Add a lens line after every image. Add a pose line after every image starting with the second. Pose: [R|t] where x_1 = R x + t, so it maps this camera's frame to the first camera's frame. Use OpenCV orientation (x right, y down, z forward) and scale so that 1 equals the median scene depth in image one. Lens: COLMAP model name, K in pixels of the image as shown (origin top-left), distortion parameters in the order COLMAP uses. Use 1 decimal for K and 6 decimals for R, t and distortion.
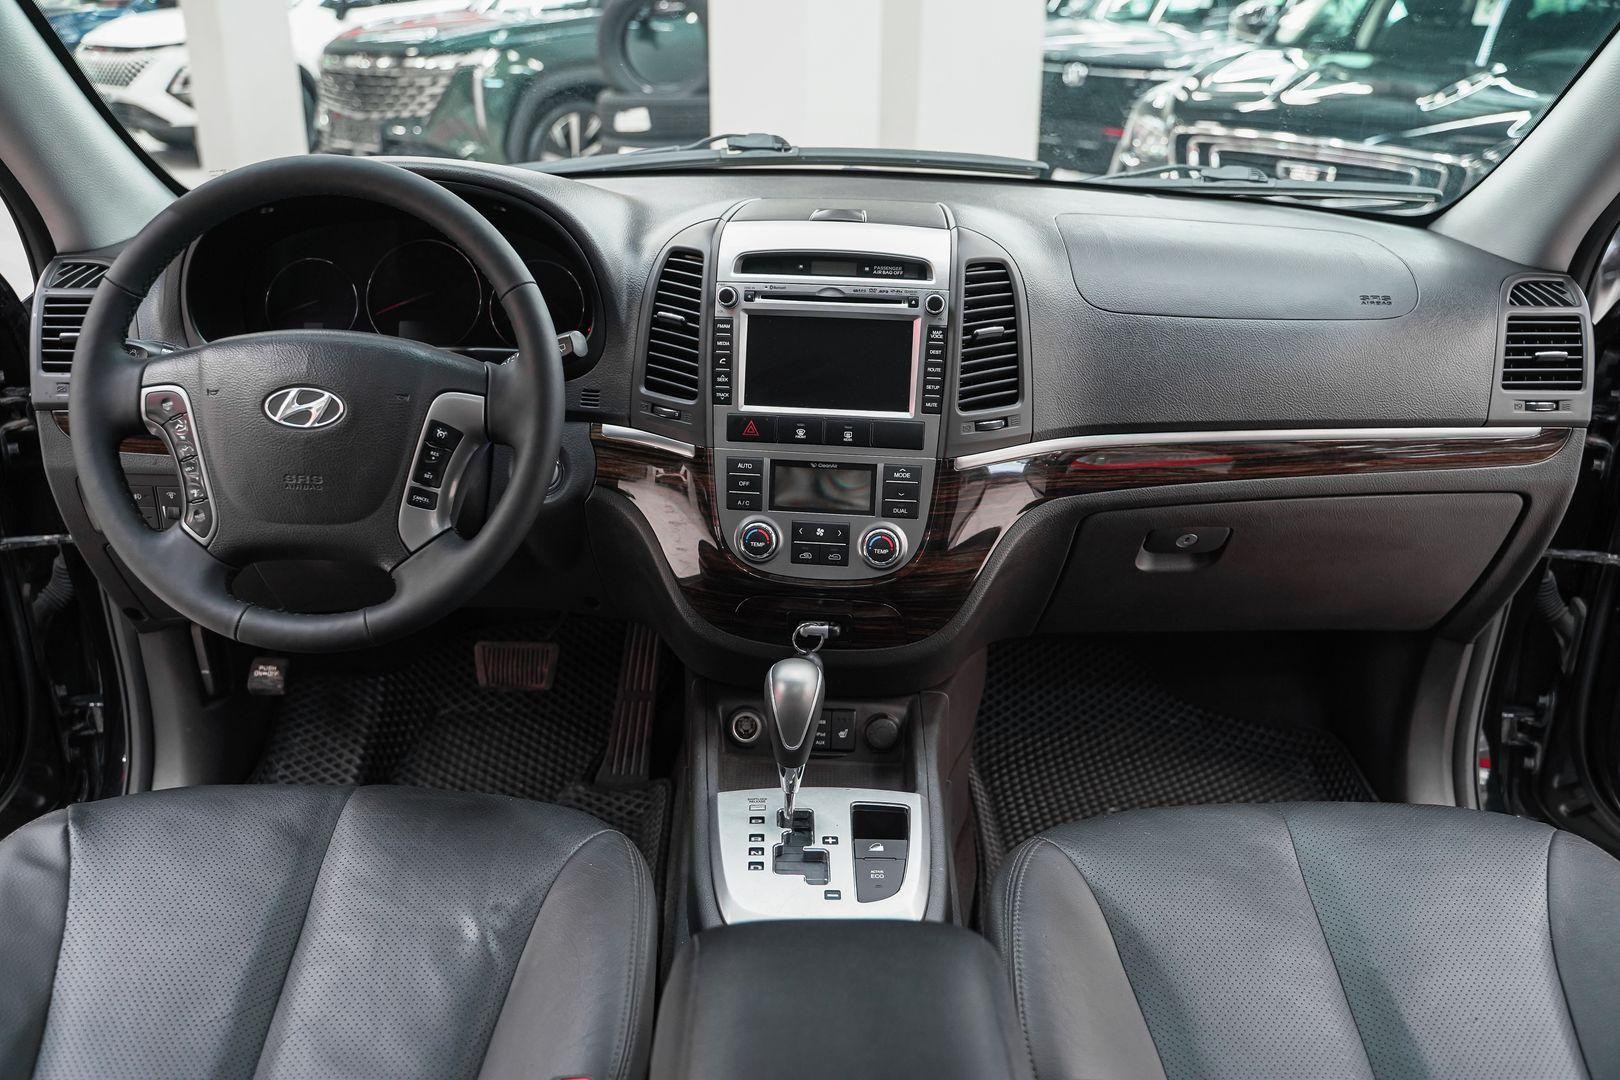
lens RADIAL K [[1315.1, 0, 805.8], [0, 1315.1, 538.8], [0, 0, 1]] dist [-0.113439, 0.087460]
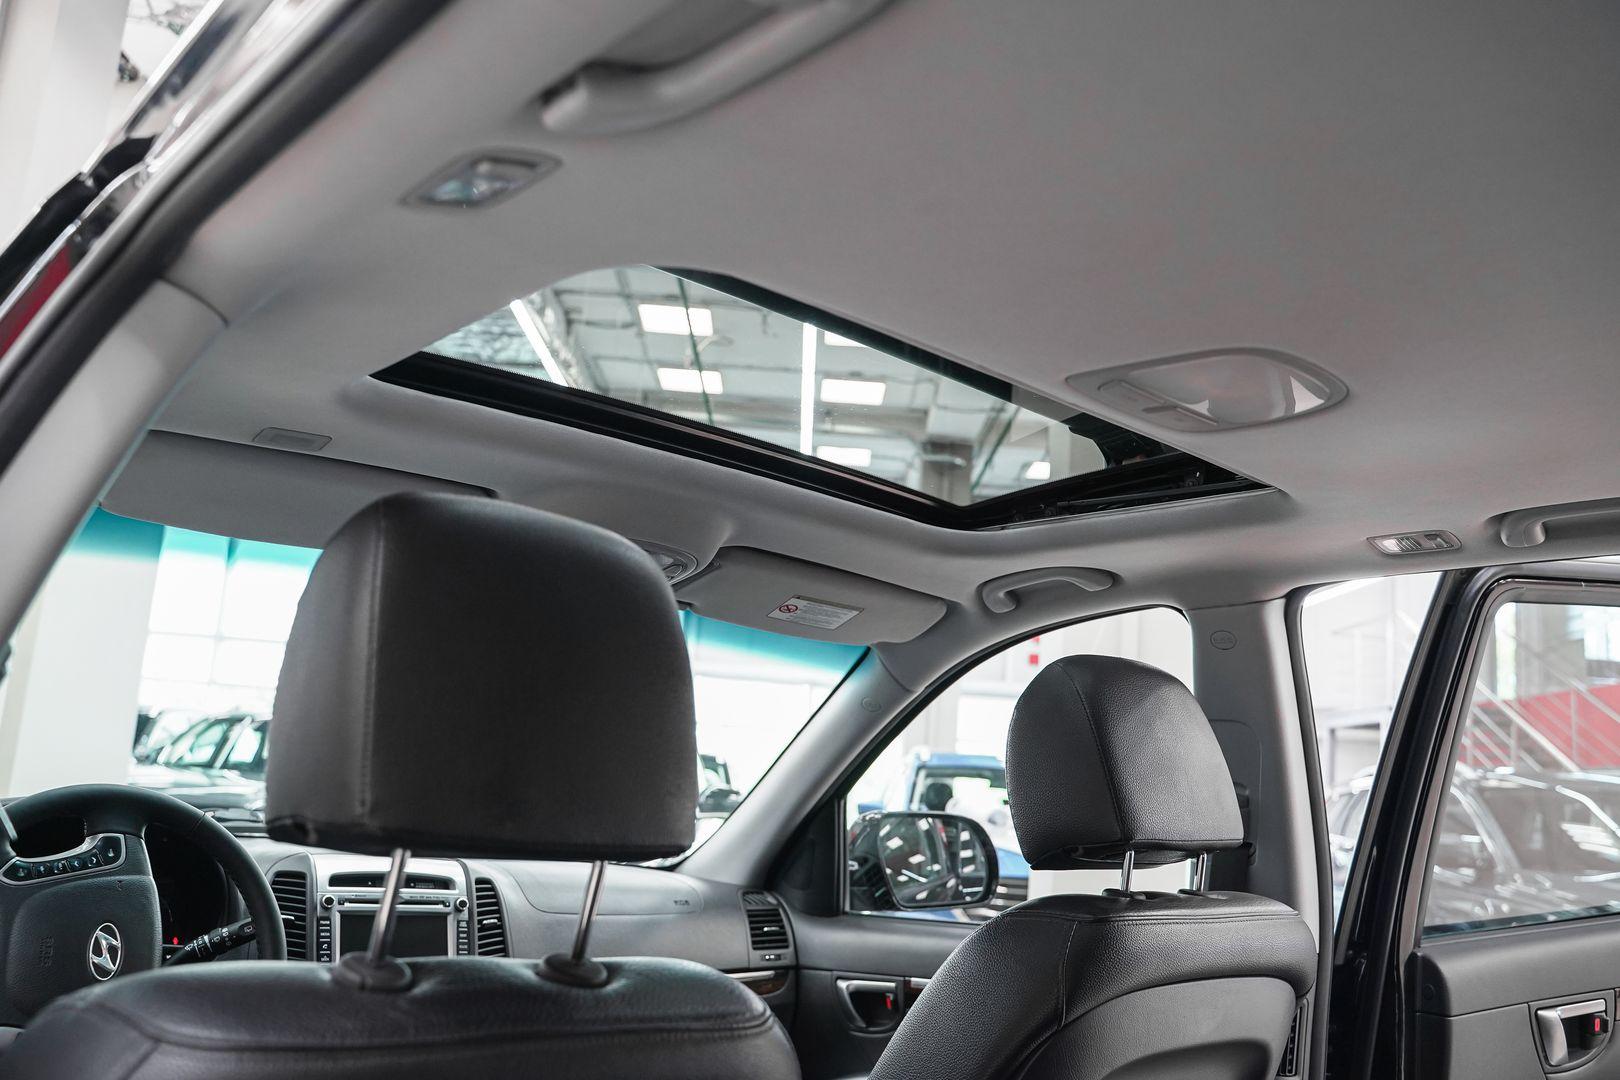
lens RADIAL K [[1315.1, 0, 805.6], [0, 1315.1, 533.7], [0, 0, 1]] dist [-0.113439, 0.087460]
pose [[0.759034, 0.161632, 0.630668, -0.629890], [0.207377, 0.858214, -0.469536, 0.250918], [-0.617140, 0.487180, 0.617895, -0.431771]]
